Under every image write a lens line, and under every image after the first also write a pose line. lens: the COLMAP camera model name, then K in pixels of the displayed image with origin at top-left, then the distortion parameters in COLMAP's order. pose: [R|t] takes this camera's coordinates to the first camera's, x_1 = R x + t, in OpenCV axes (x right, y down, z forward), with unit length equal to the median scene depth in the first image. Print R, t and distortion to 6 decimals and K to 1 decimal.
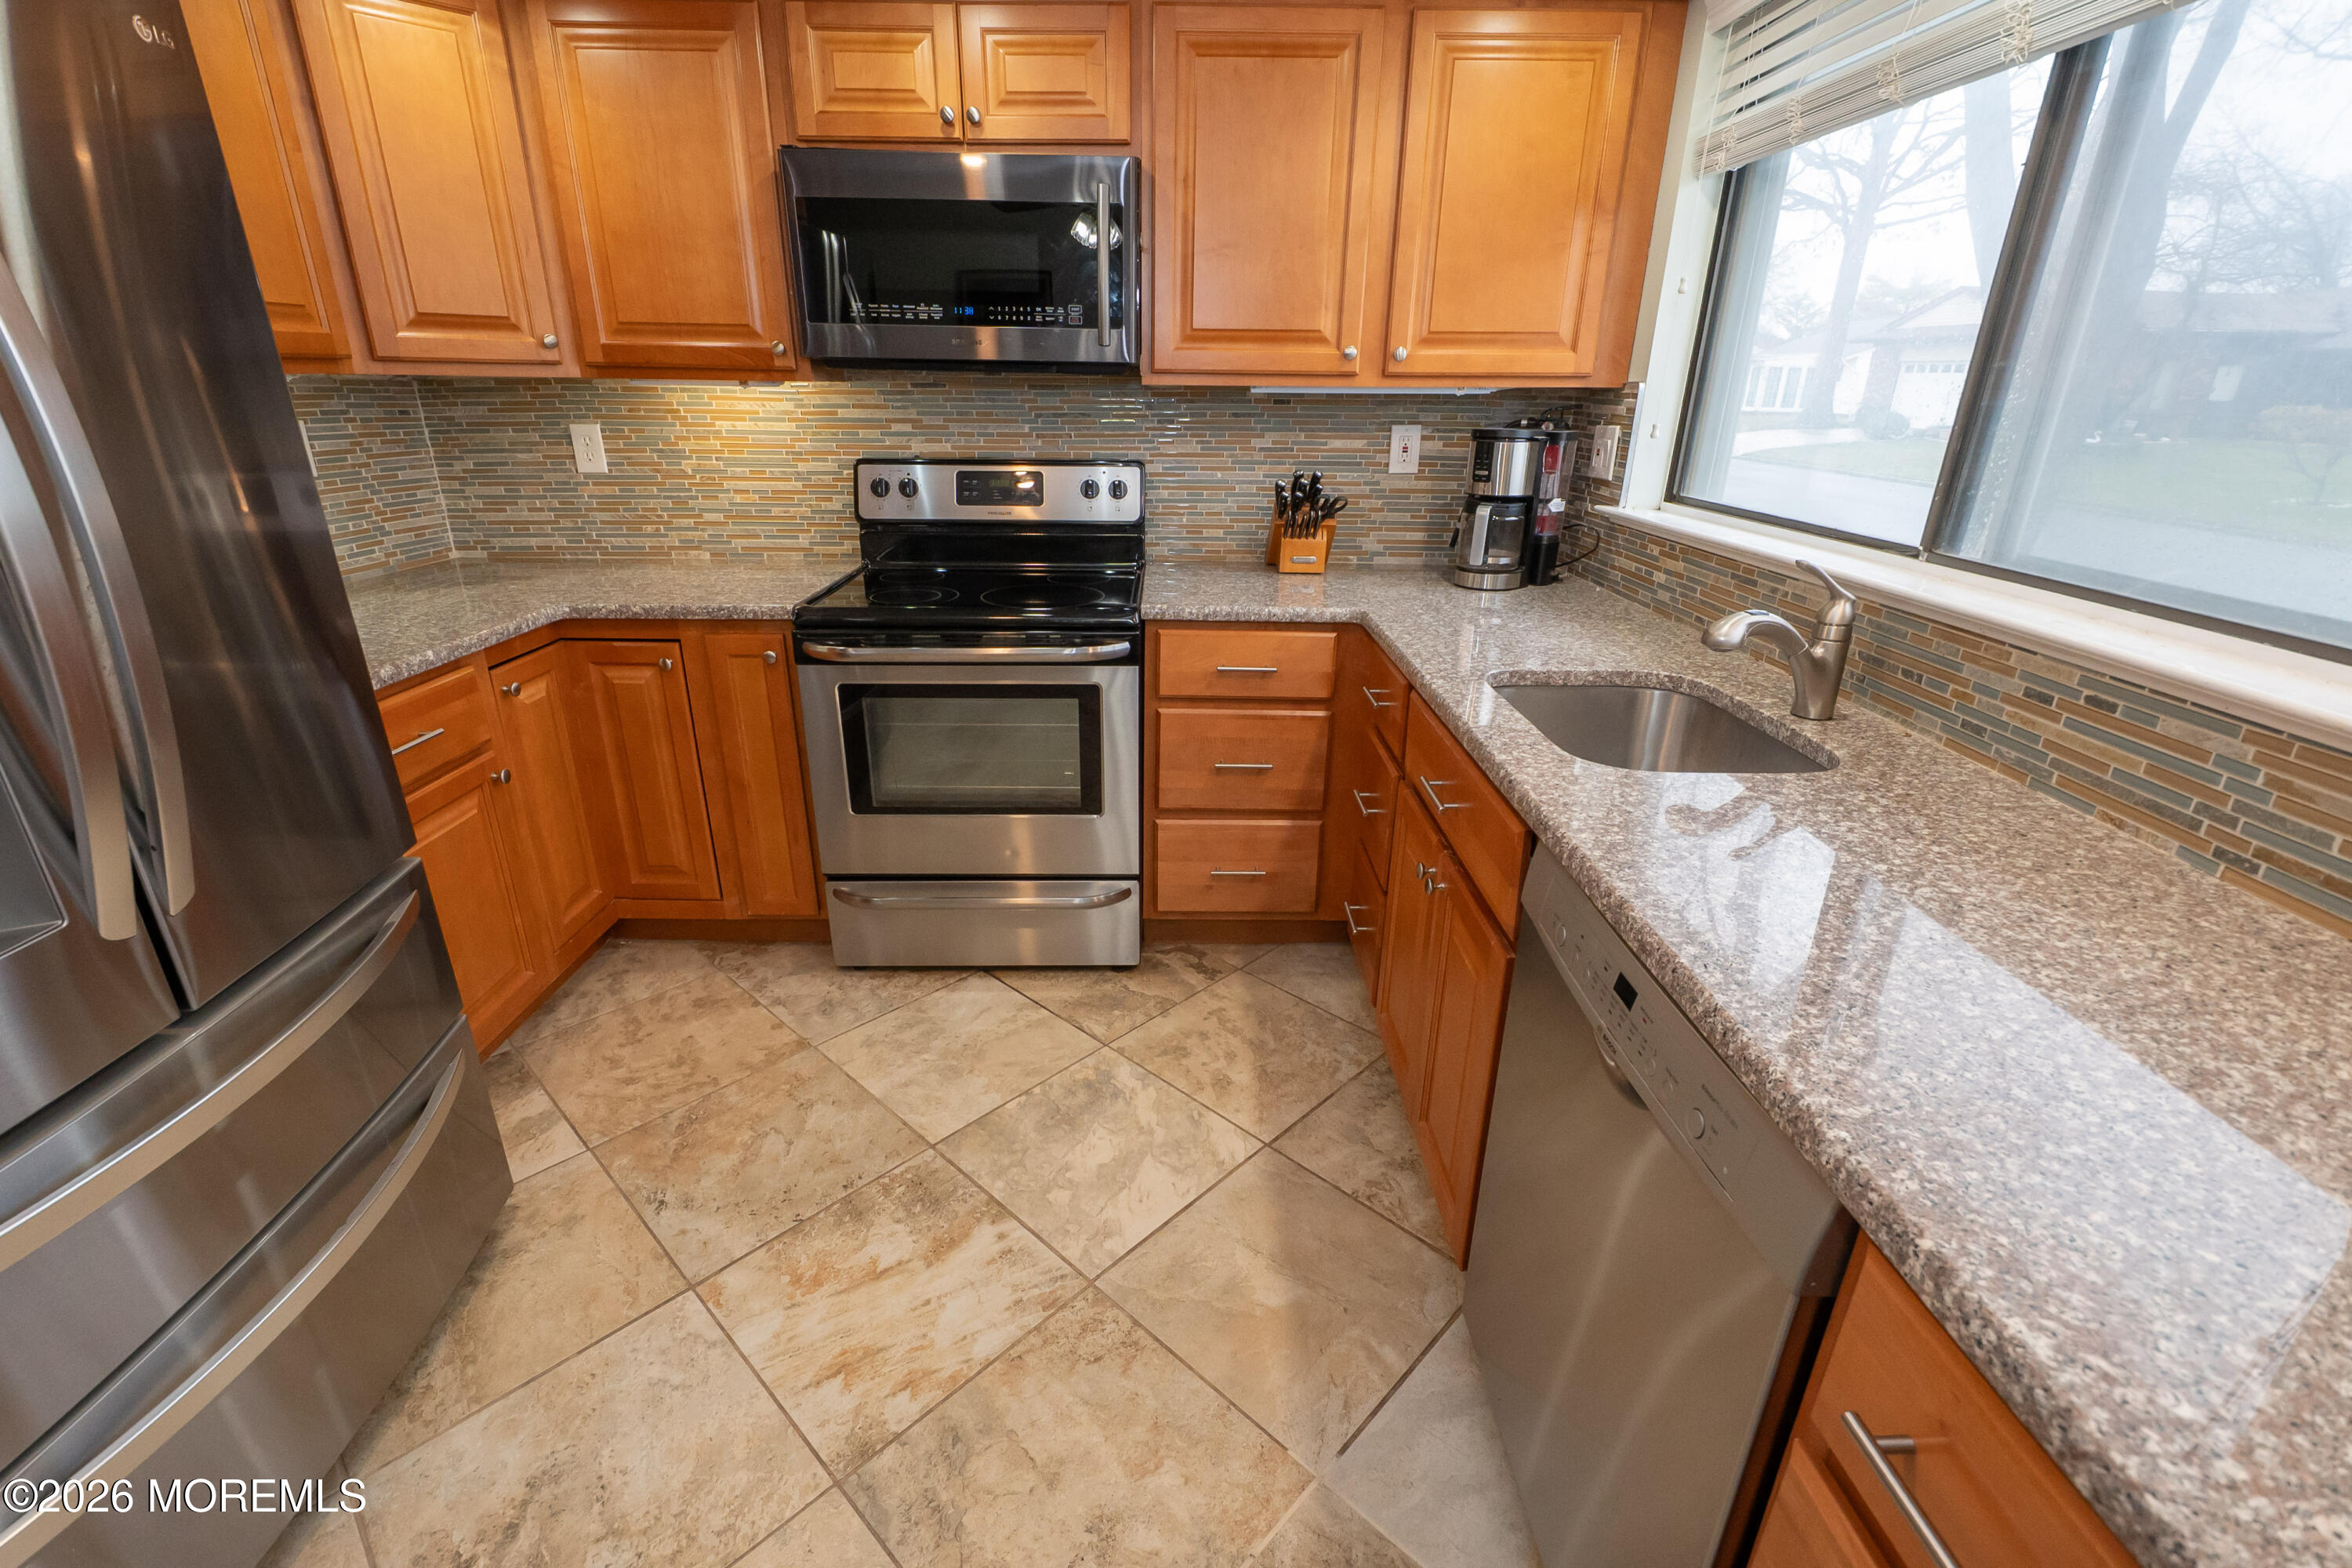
lens RADIAL K [[1045.2, 0, 1158.7], [0, 1045.2, 791.8], [0, 0, 1]] dist [0.007105, -0.006043]
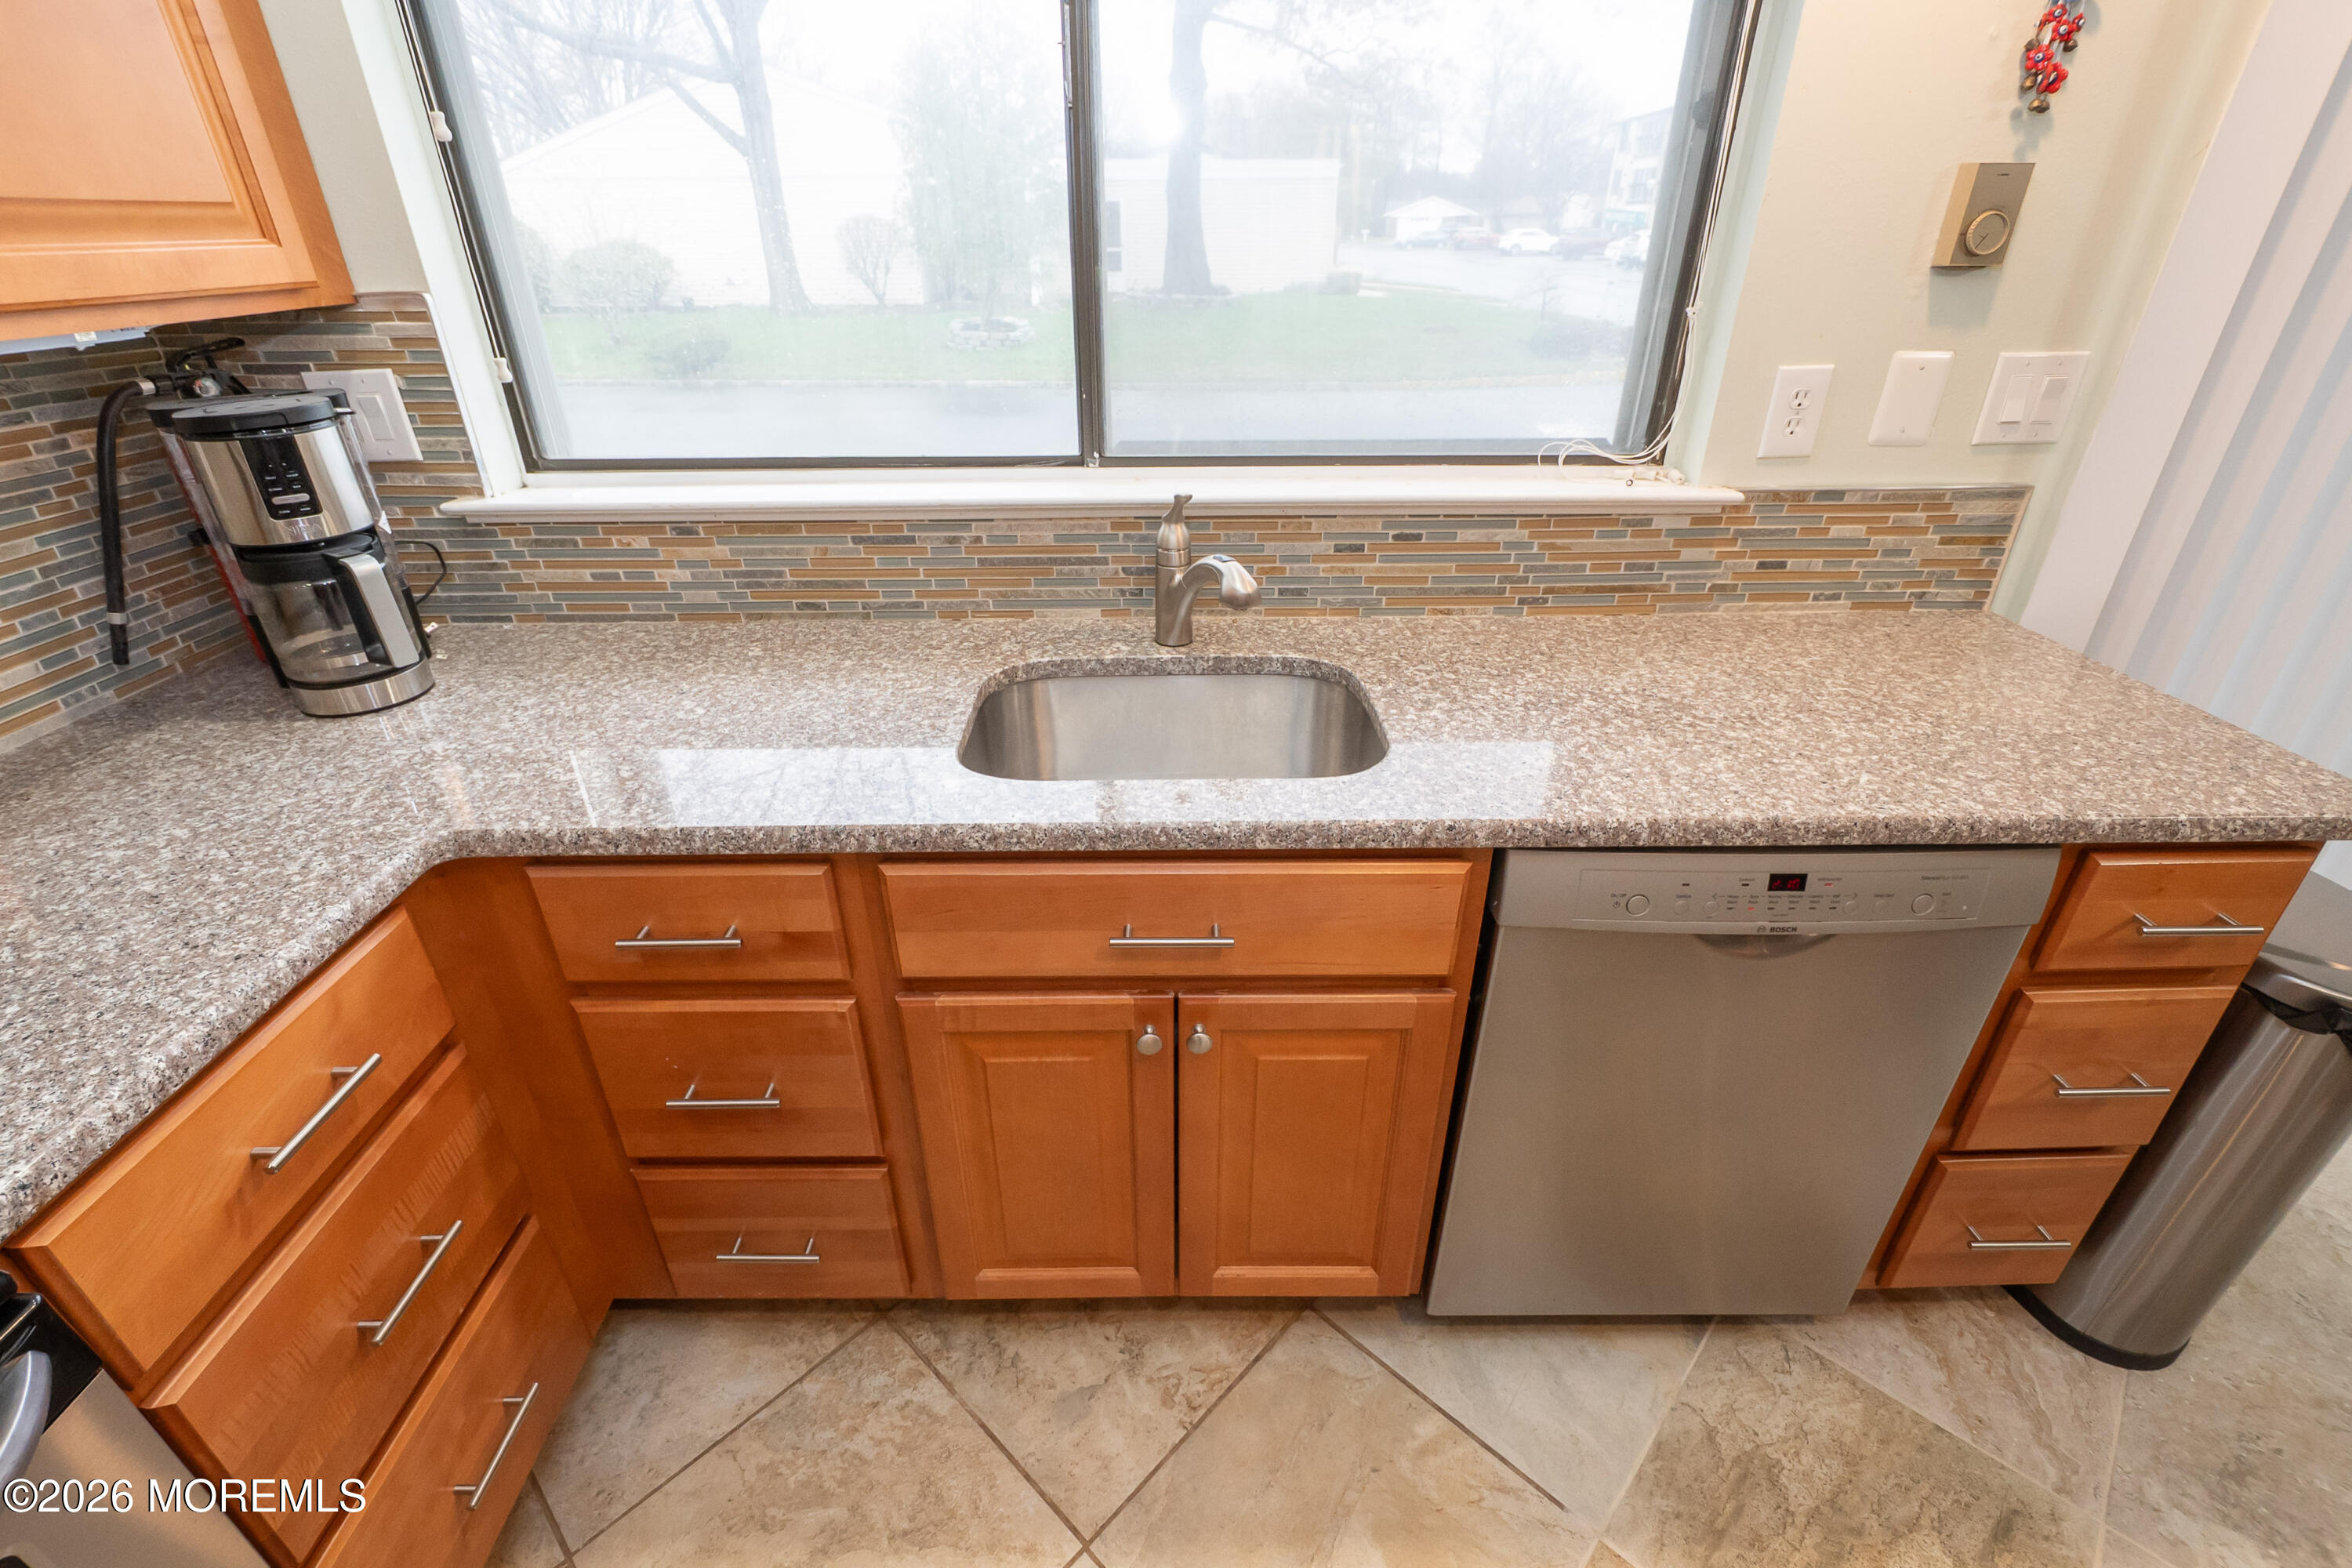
lens RADIAL K [[1045.2, 0, 1164.8], [0, 1045.2, 791.7], [0, 0, 1]] dist [0.007105, -0.006043]
pose [[-0.009396, -0.487645, 0.872992, -0.363567], [0.370980, 0.809026, 0.455907, -0.491261], [-0.928593, 0.328146, 0.173305, 1.063295]]
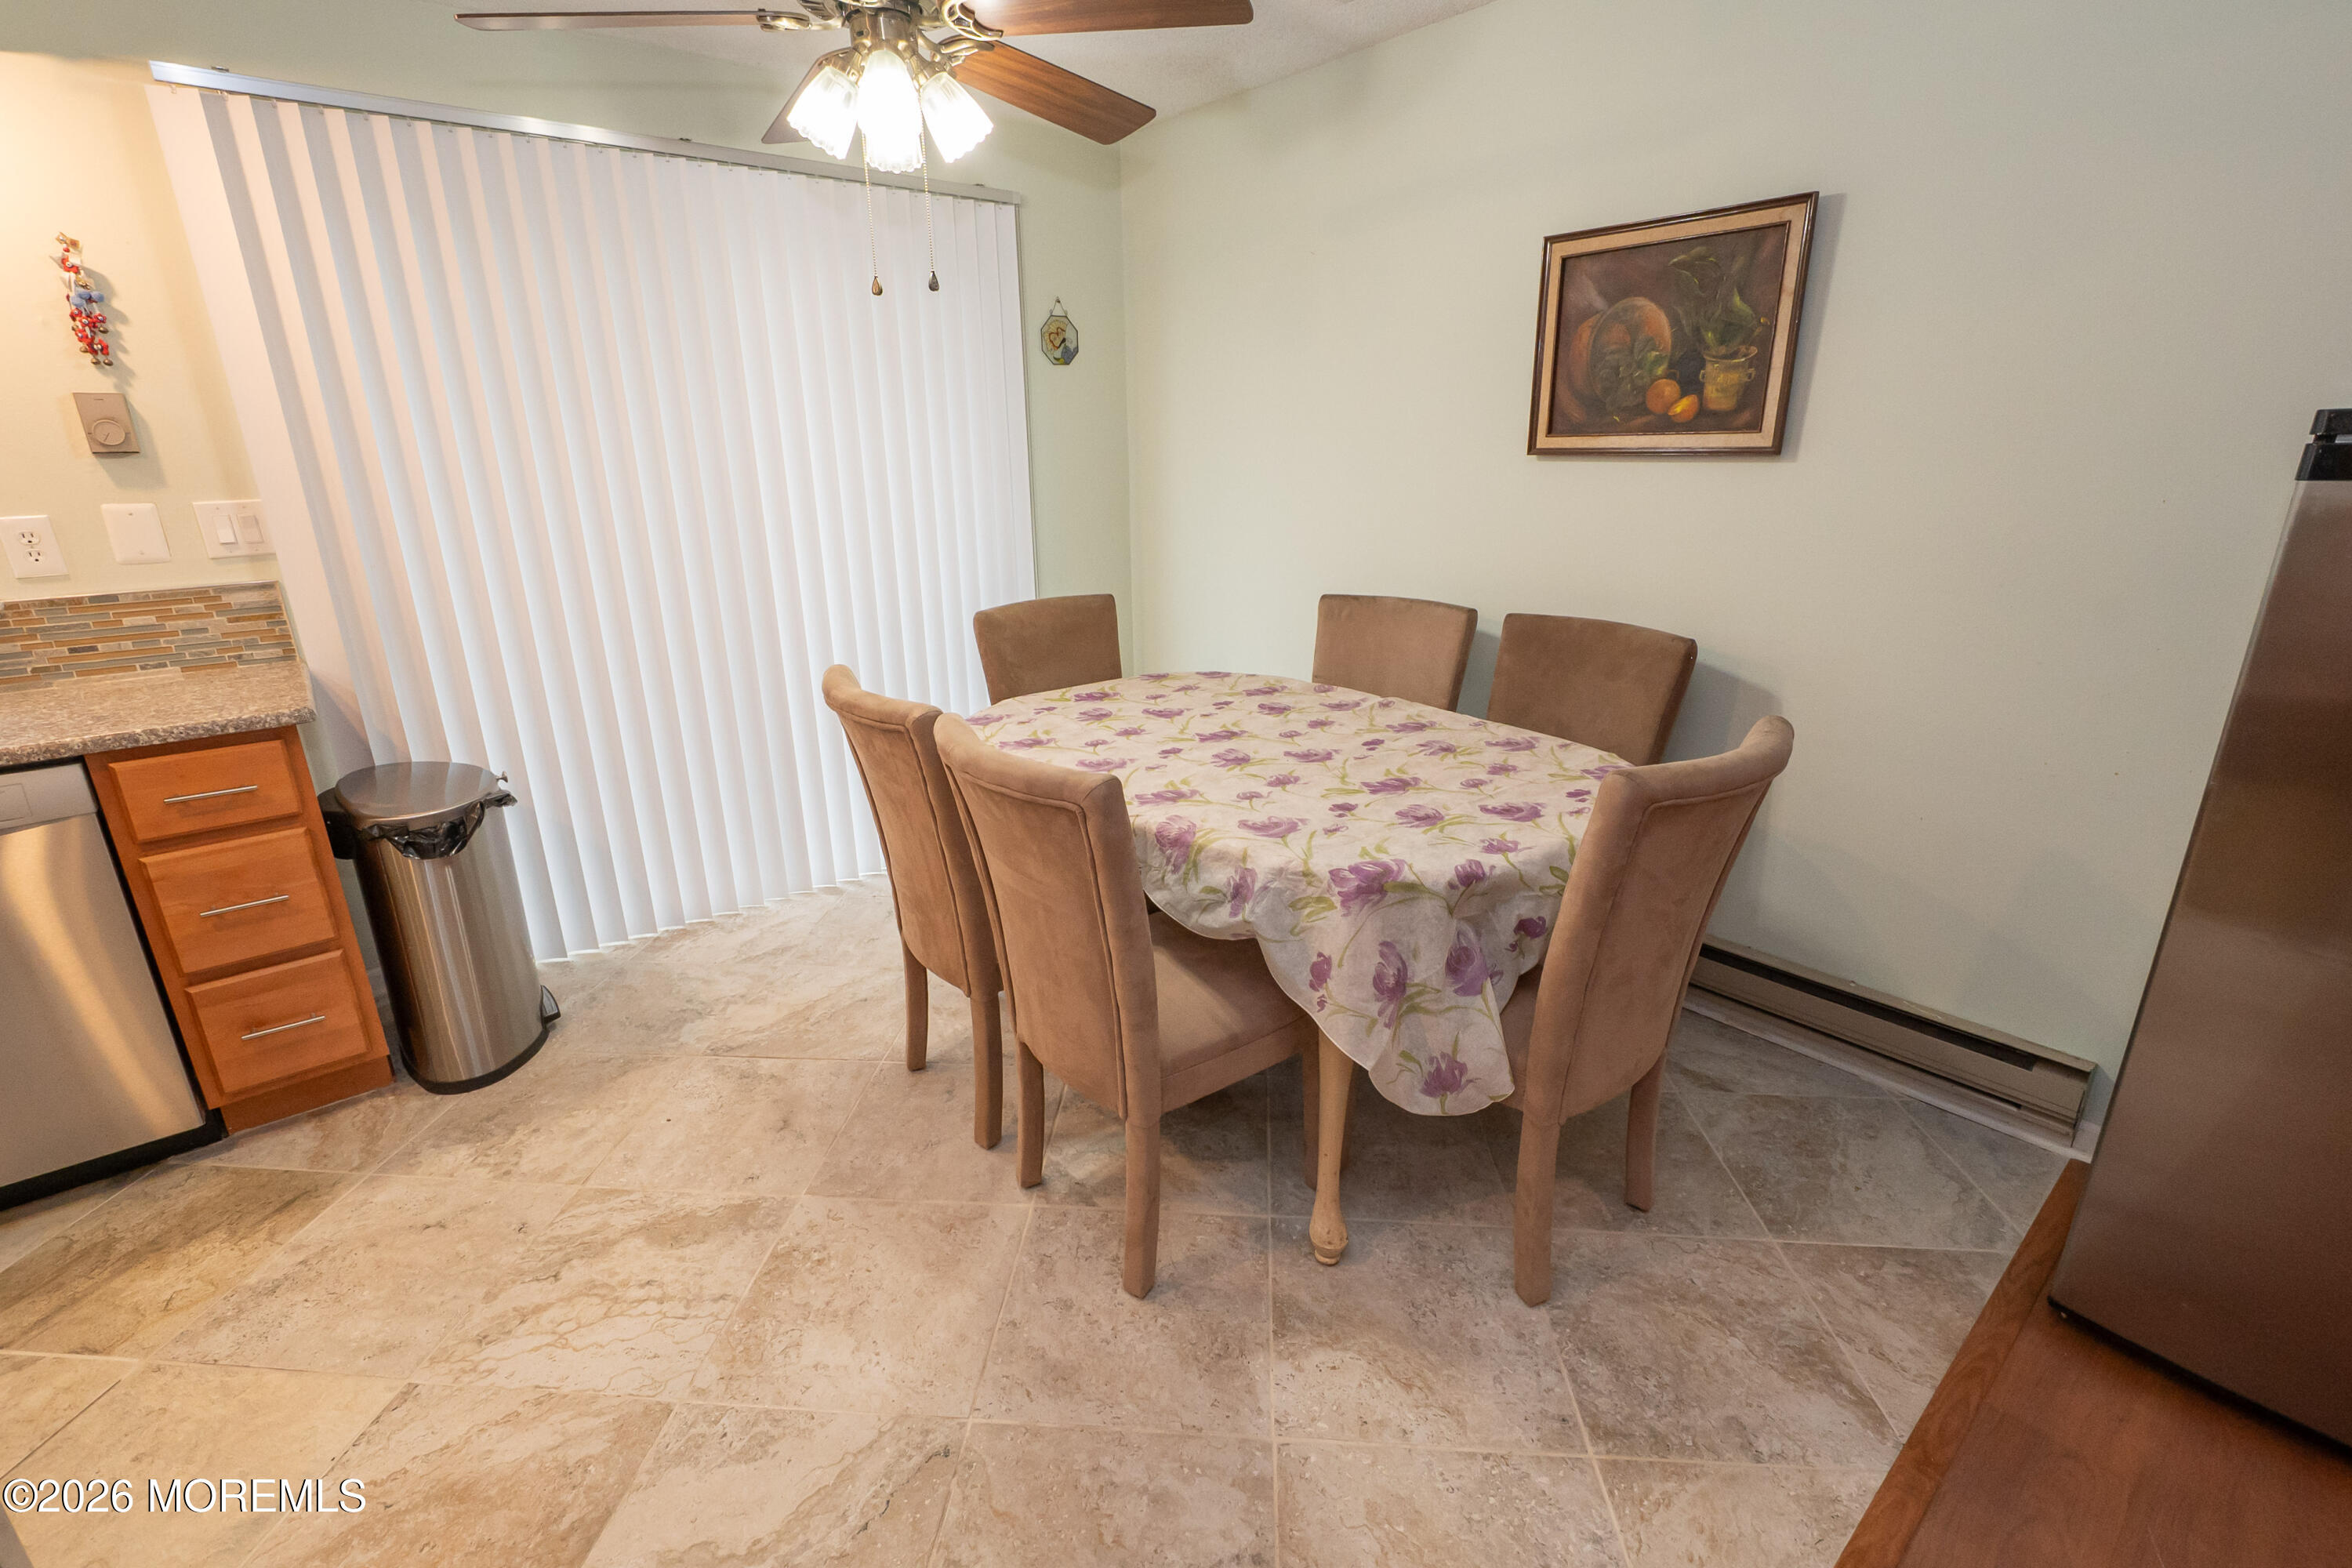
lens RADIAL K [[1045.2, 0, 1151.2], [0, 1045.2, 789.0], [0, 0, 1]] dist [0.007105, -0.006043]
pose [[-0.628585, -0.245597, 0.737945, -1.675715], [0.296254, 0.801688, 0.519162, -0.066949], [-0.719106, 0.544957, -0.431170, 0.104354]]
